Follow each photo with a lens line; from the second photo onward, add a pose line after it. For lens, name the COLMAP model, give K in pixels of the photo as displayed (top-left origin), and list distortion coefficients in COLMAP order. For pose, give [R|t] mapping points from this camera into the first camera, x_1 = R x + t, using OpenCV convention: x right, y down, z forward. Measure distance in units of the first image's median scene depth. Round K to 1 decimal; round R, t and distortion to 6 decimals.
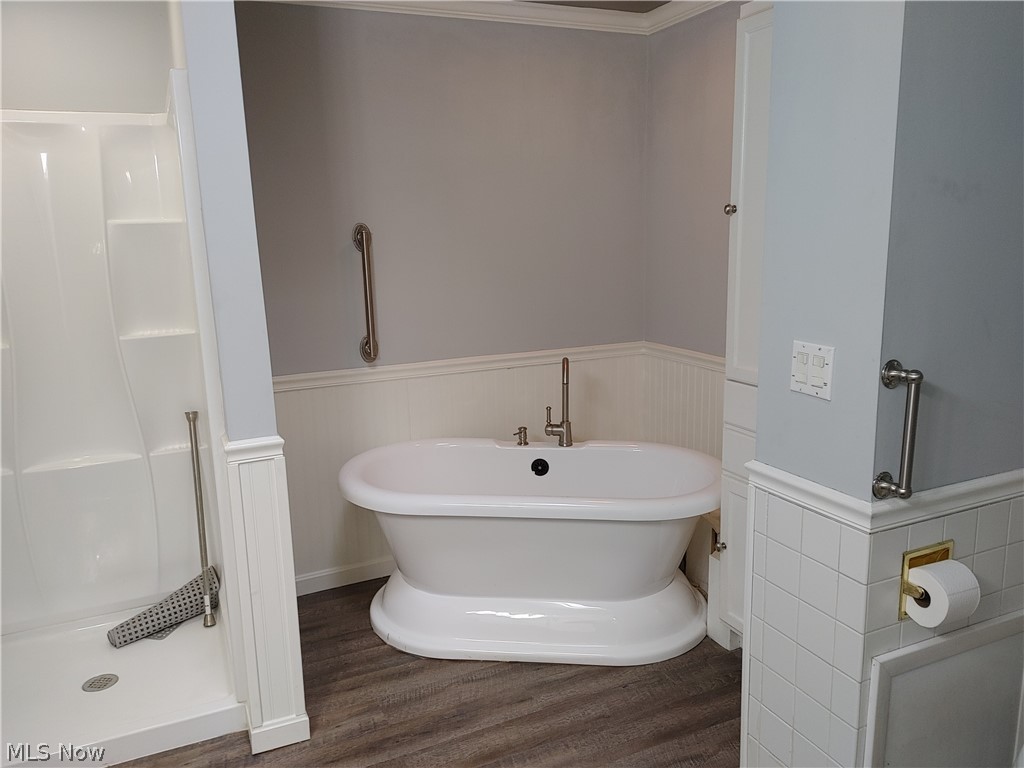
lens RADIAL K [[776.3, 0, 512.0], [0, 776.3, 384.0], [0, 0, 1]] dist [0.144657, -0.165892]
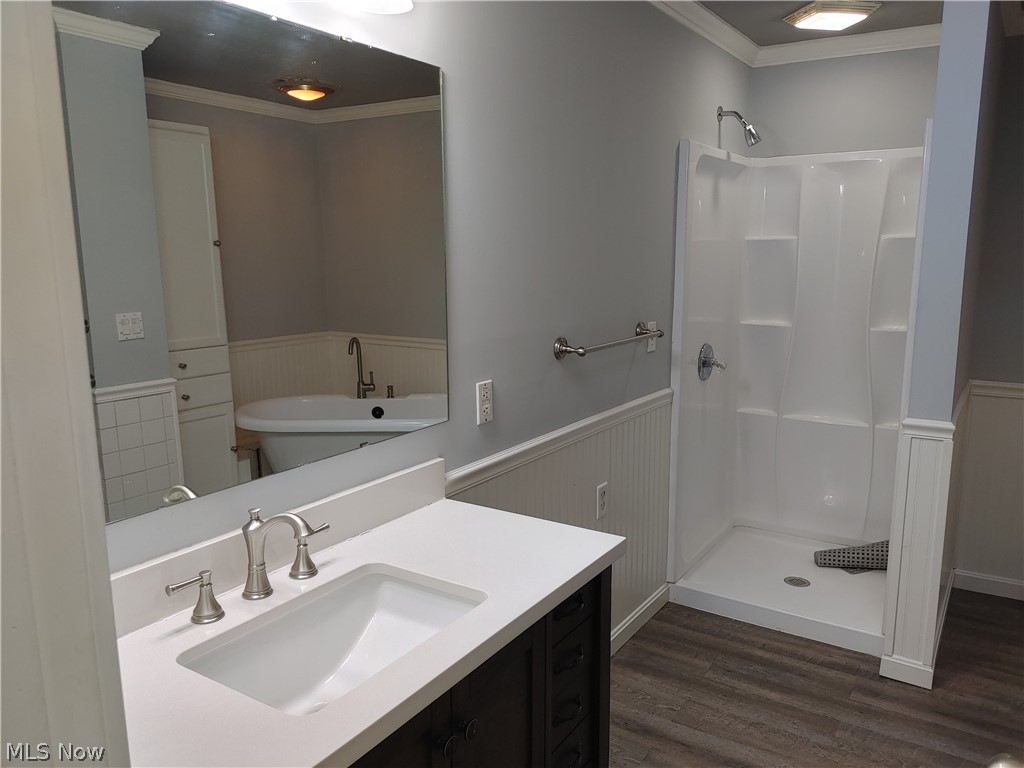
lens RADIAL K [[776.3, 0, 512.0], [0, 776.3, 384.0], [0, 0, 1]] dist [0.144657, -0.165892]
pose [[0.539485, 0.171580, -0.824327, 0.270128], [-0.177362, 0.980208, 0.087950, 0.019353], [0.823103, 0.098757, 0.559240, -0.166213]]
